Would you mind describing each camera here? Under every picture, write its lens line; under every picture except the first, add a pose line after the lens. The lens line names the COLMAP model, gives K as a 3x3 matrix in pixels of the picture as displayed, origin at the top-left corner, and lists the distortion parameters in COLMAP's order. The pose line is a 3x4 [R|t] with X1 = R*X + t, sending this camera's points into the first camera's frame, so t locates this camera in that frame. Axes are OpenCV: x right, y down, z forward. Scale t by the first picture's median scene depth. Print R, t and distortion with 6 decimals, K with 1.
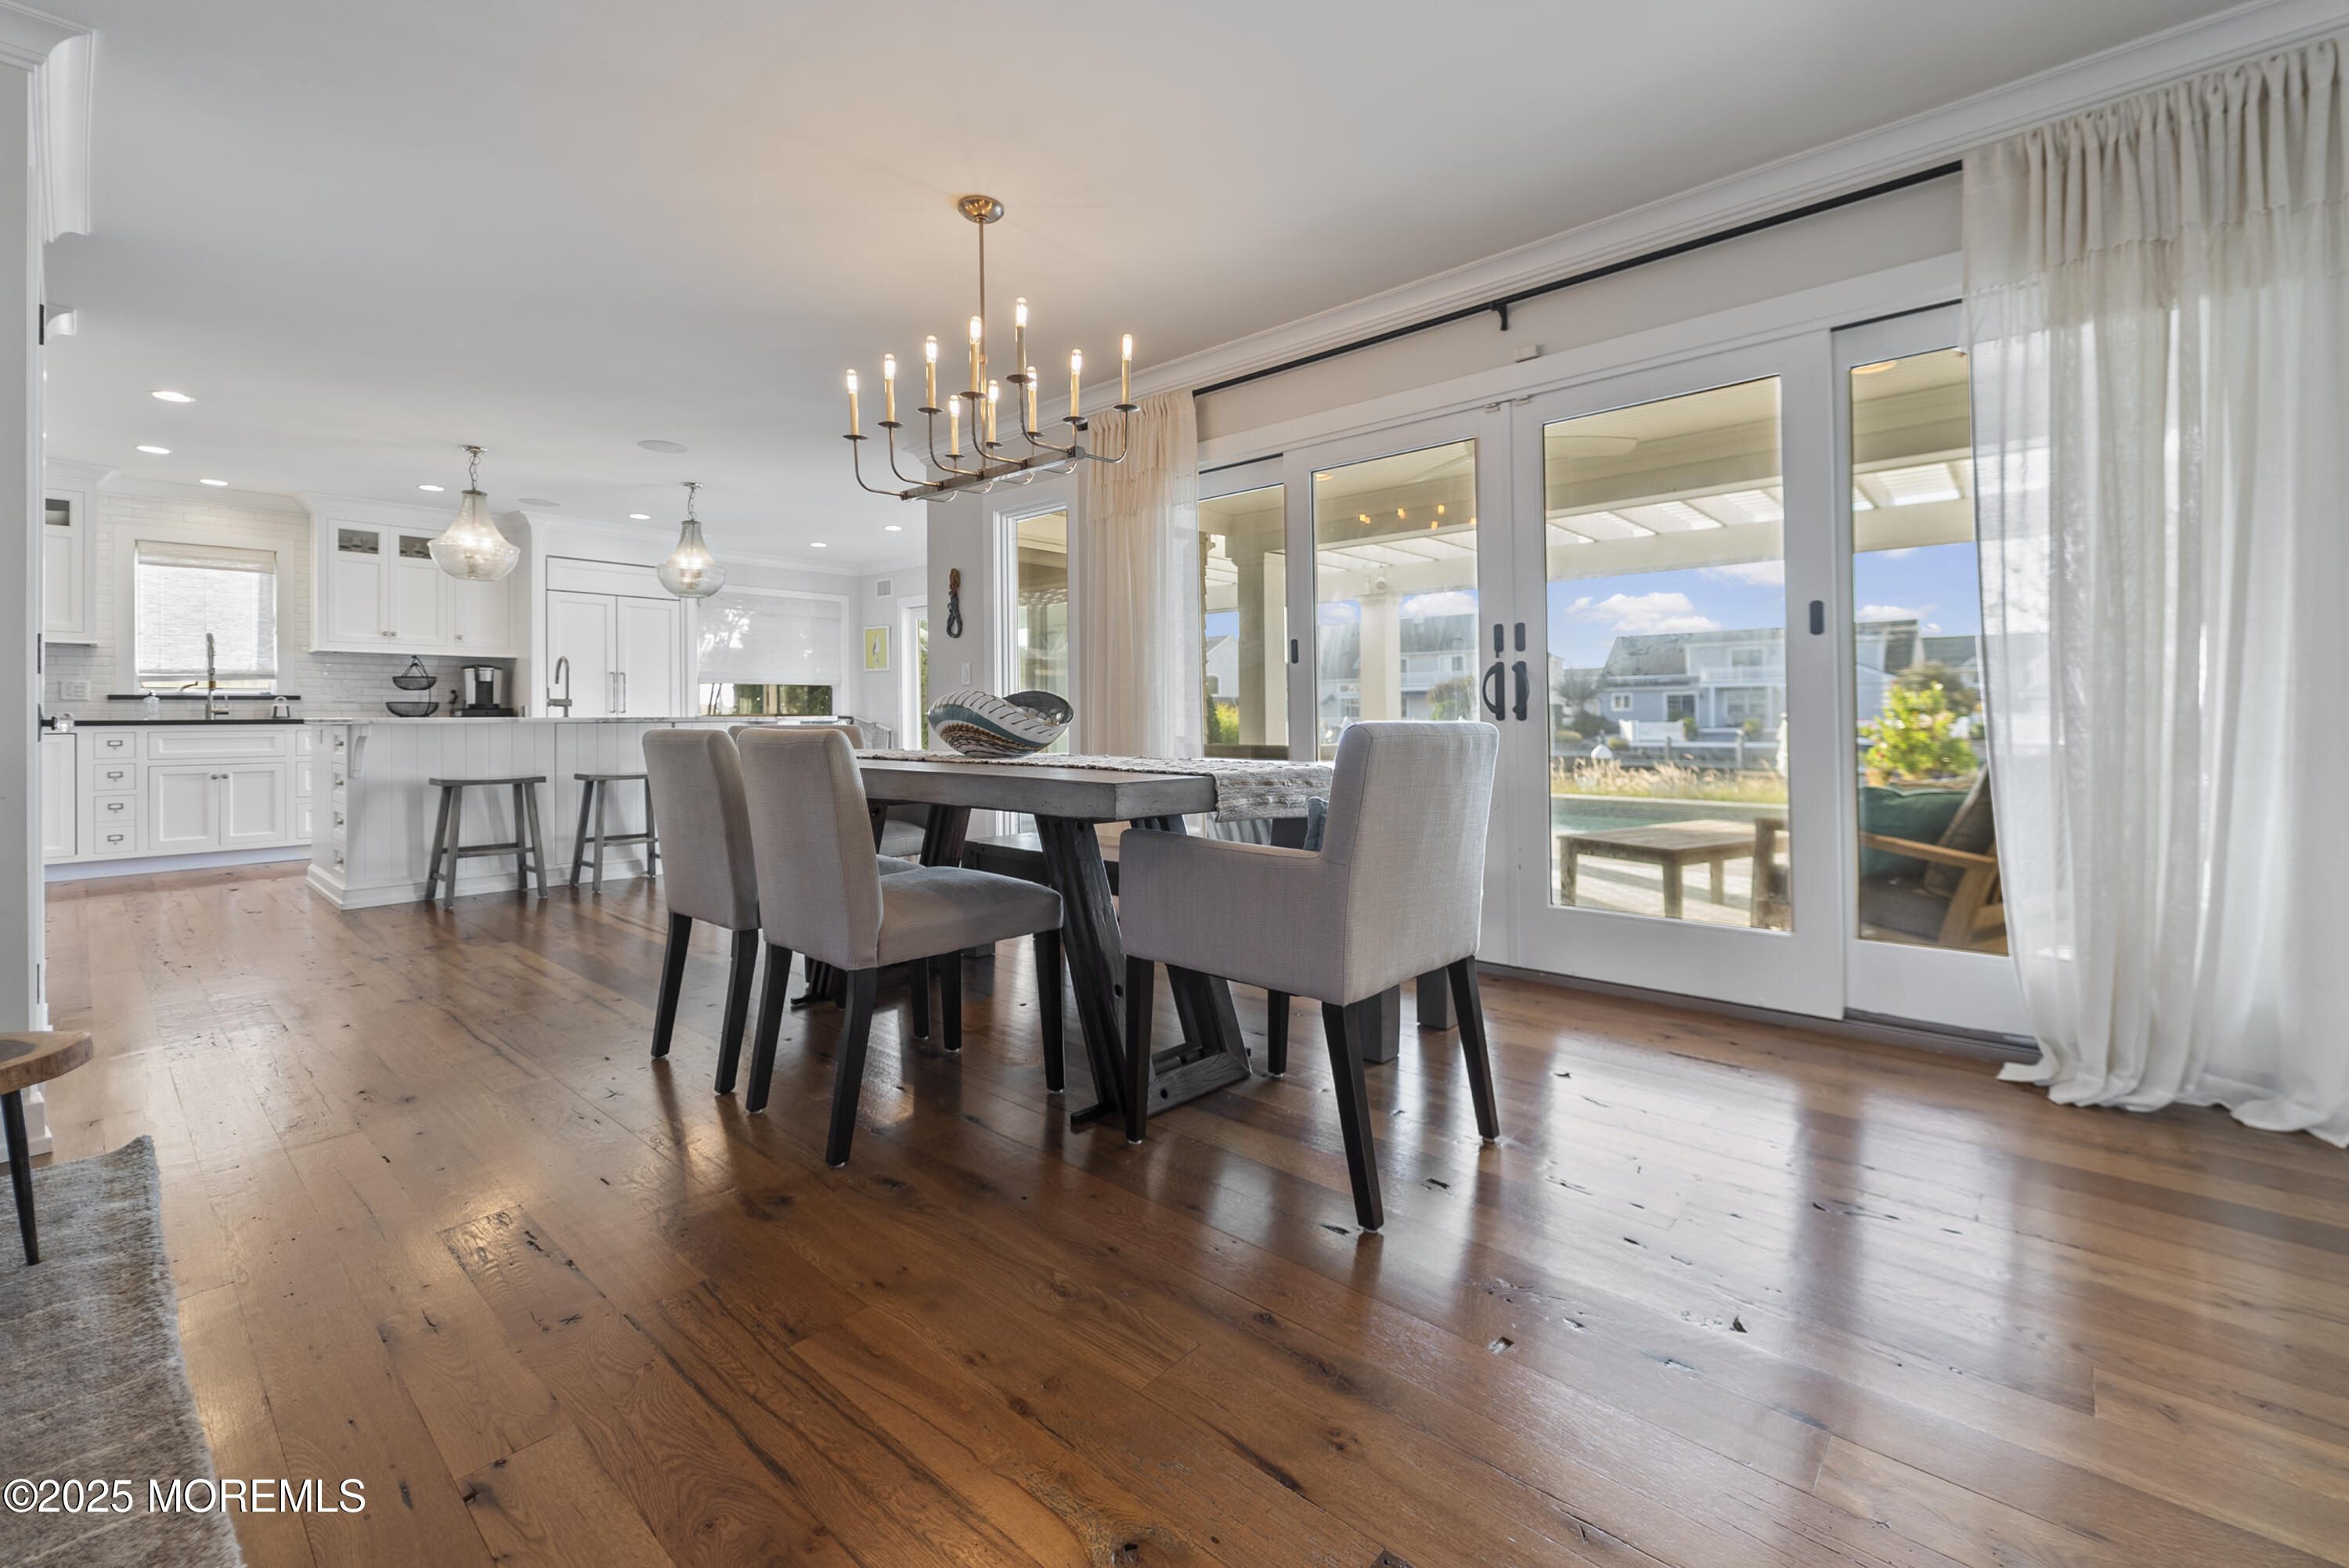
lens RADIAL K [[976.7, 0, 1177.9], [0, 976.7, 711.6], [0, 0, 1]] dist [-0.001998, -0.000882]
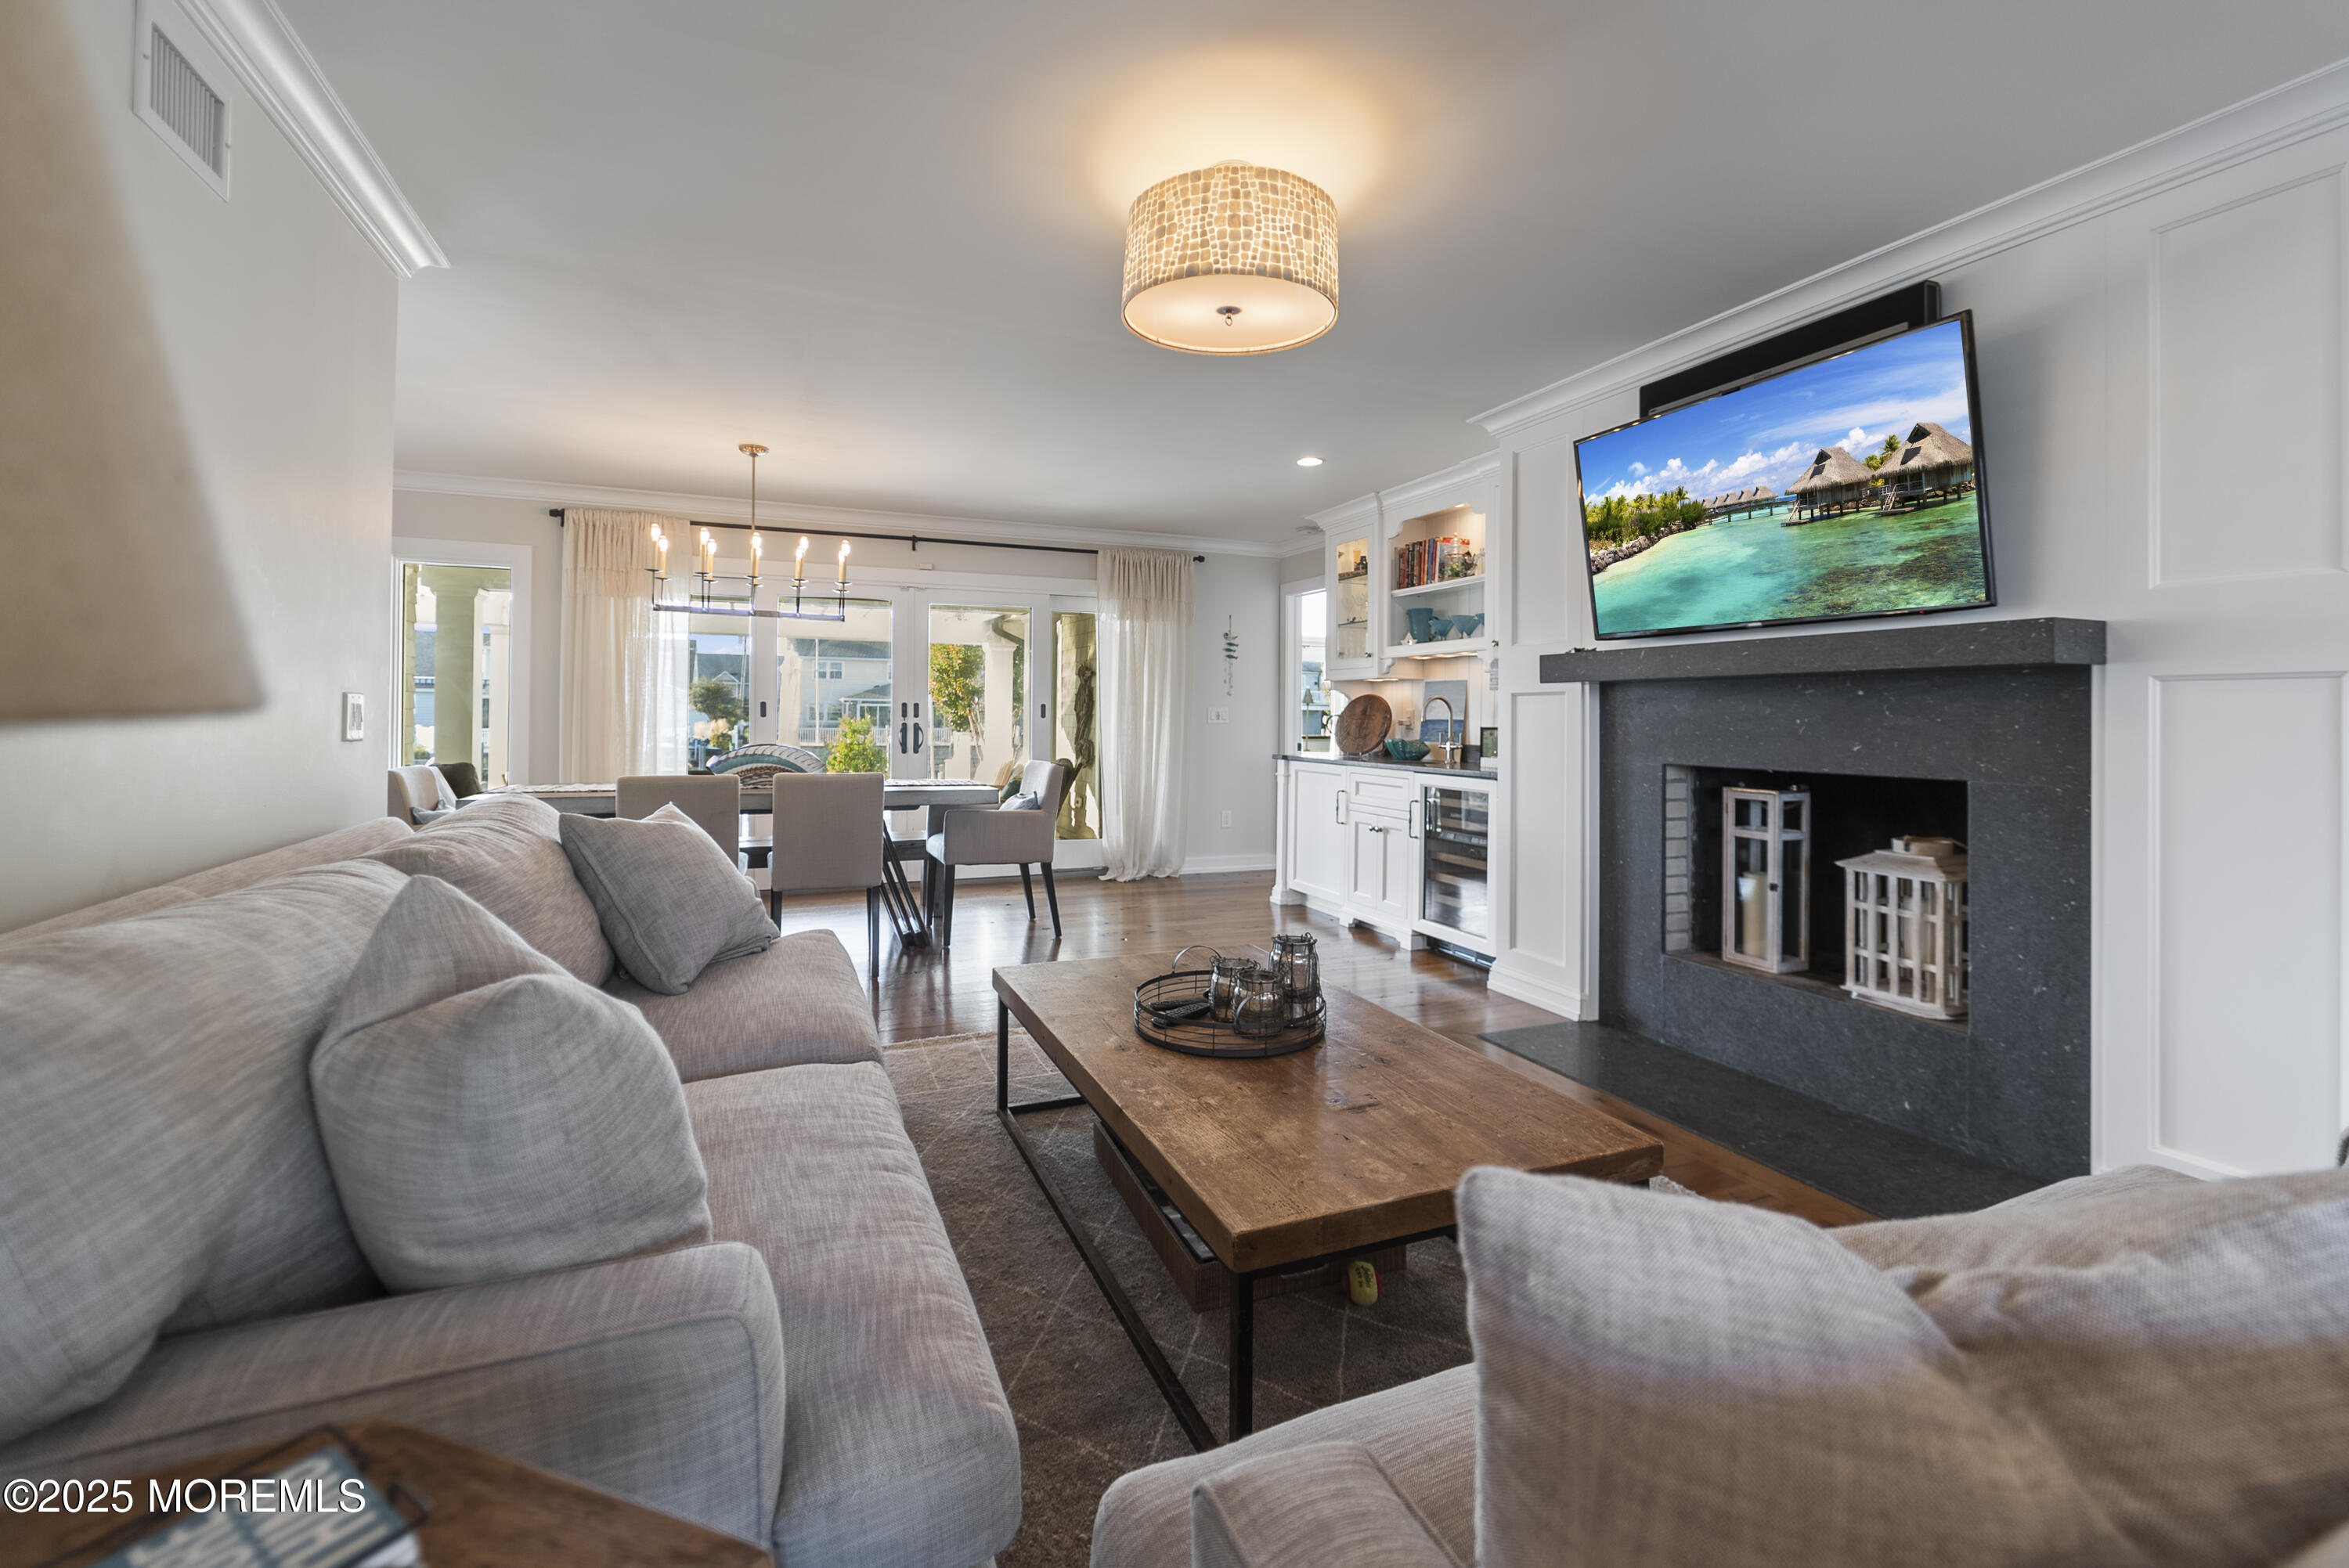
lens RADIAL K [[977.0, 0, 1170.4], [0, 977.0, 719.7], [0, 0, 1]] dist [-0.000817, -0.000113]
pose [[0.448185, 0.011385, 0.893869, -0.746557], [-0.016745, 0.999850, -0.004340, -0.037739], [-0.893784, -0.013023, 0.448308, -0.204226]]
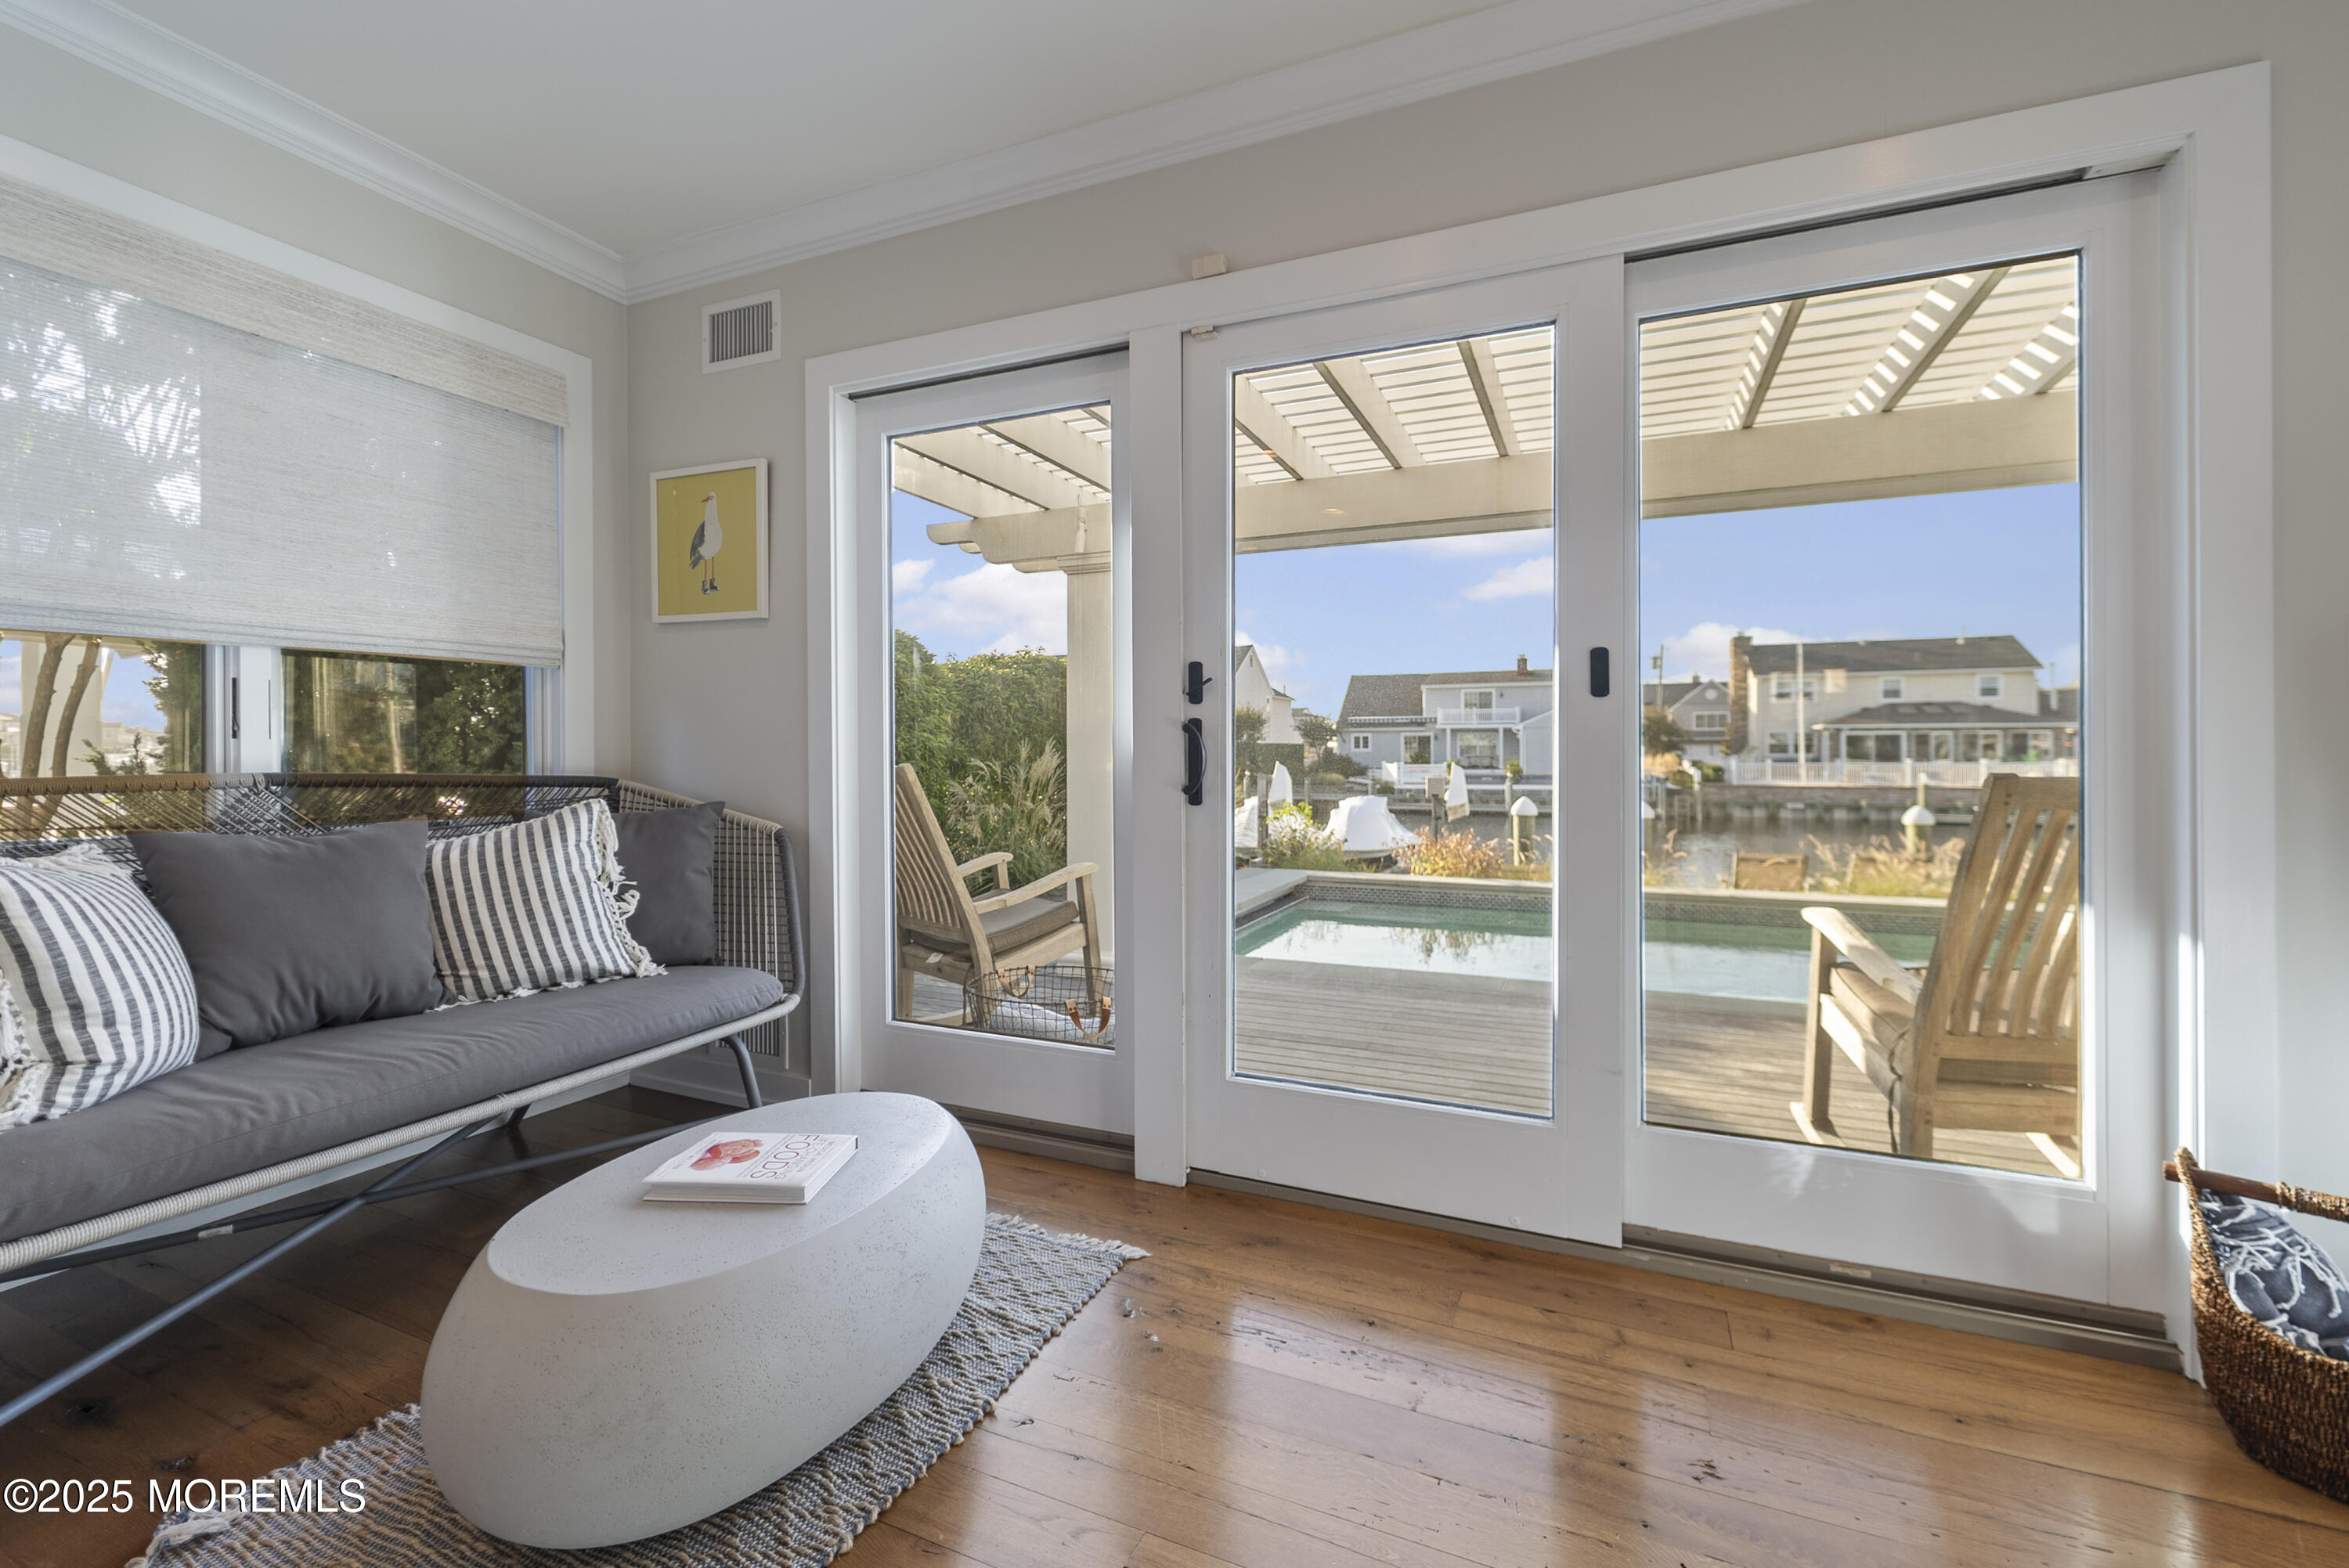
lens RADIAL K [[1015.0, 0, 1163.3], [0, 1015.0, 761.1], [0, 0, 1]] dist [-0.001792, -0.000378]
pose [[0.955958, 0.002799, 0.293489, -0.524410], [-0.006117, 0.999927, 0.010390, -0.006109], [-0.293438, -0.011727, 0.955906, 1.315650]]
